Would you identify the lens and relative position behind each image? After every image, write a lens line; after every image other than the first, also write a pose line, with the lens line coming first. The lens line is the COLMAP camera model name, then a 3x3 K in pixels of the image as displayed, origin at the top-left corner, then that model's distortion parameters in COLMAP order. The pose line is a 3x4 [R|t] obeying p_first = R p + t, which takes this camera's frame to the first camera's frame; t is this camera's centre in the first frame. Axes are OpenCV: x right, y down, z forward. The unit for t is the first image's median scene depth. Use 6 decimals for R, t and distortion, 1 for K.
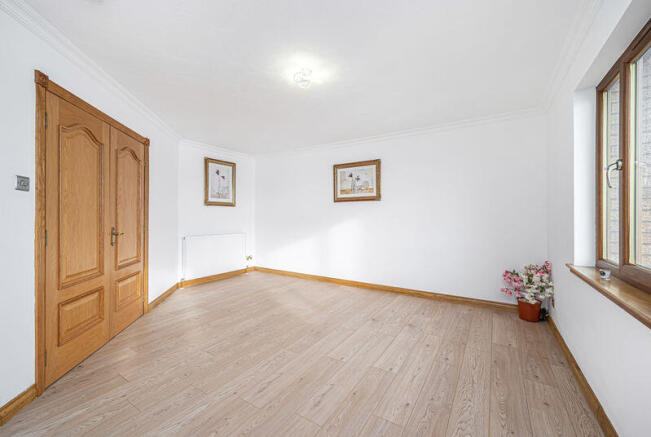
lens RADIAL K [[268.6, 0, 325.5], [0, 268.6, 218.5], [0, 0, 1]] dist [-0.000221, 0.000080]
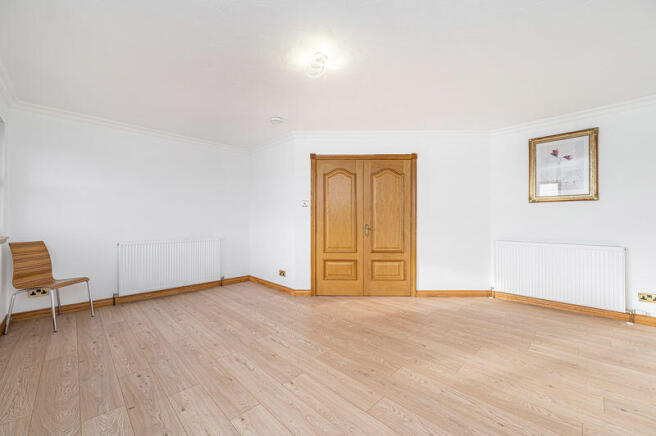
lens RADIAL K [[256.3, 0, 328.0], [0, 256.3, 218.0], [0, 0, 1]] dist [0.001598, 0.000108]
pose [[-0.217283, -0.008214, -0.976074, 0.736293], [-0.009108, 0.999938, -0.006388, 0.009031], [0.976066, 0.007502, -0.217344, 1.145686]]
